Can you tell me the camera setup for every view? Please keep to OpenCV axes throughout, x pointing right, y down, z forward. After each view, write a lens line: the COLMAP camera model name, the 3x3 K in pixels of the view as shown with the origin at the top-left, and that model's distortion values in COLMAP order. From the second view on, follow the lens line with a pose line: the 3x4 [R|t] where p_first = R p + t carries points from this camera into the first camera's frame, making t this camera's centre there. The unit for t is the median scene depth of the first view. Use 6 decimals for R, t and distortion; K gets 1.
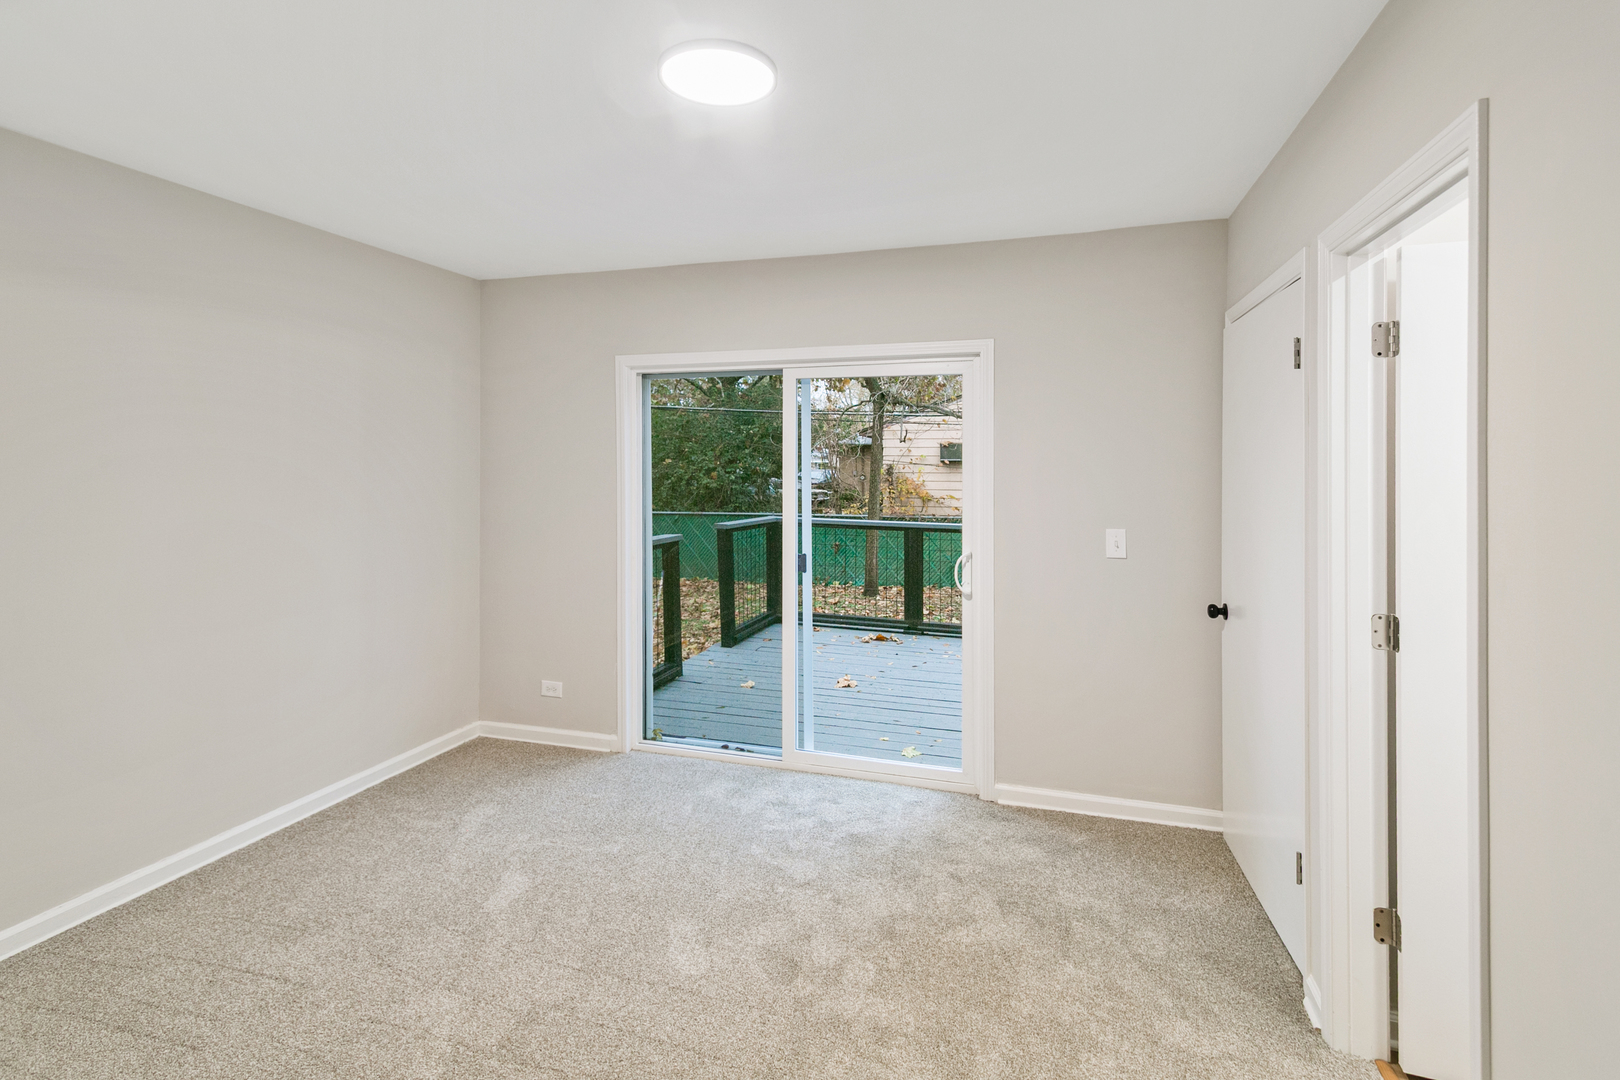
lens RADIAL K [[783.4, 0, 811.1], [0, 783.4, 467.6], [0, 0, 1]] dist [-0.000899, -0.001162]
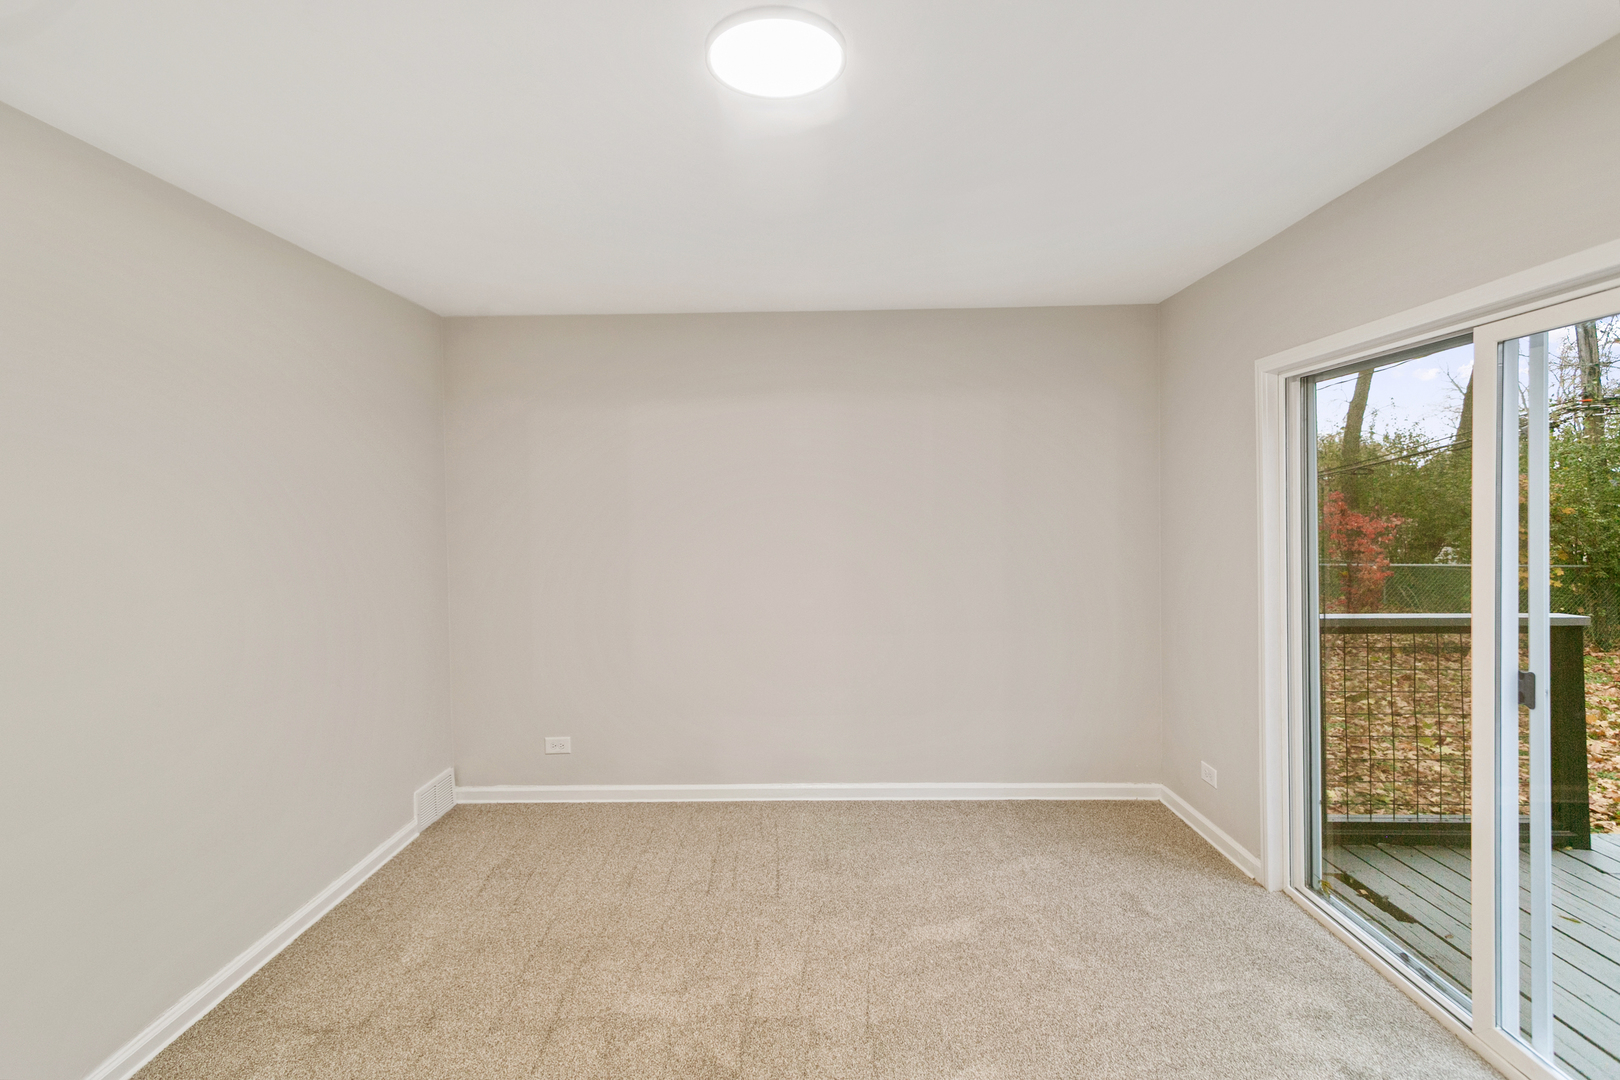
lens RADIAL K [[734.0, 0, 809.7], [0, 734.0, 509.8], [0, 0, 1]] dist [0.001588, 0.000379]
pose [[0.301197, 0.000725, -0.953562, 0.339737], [0.000785, 0.999999, 0.001008, -0.011485], [0.953562, -0.001053, 0.301196, 0.379612]]
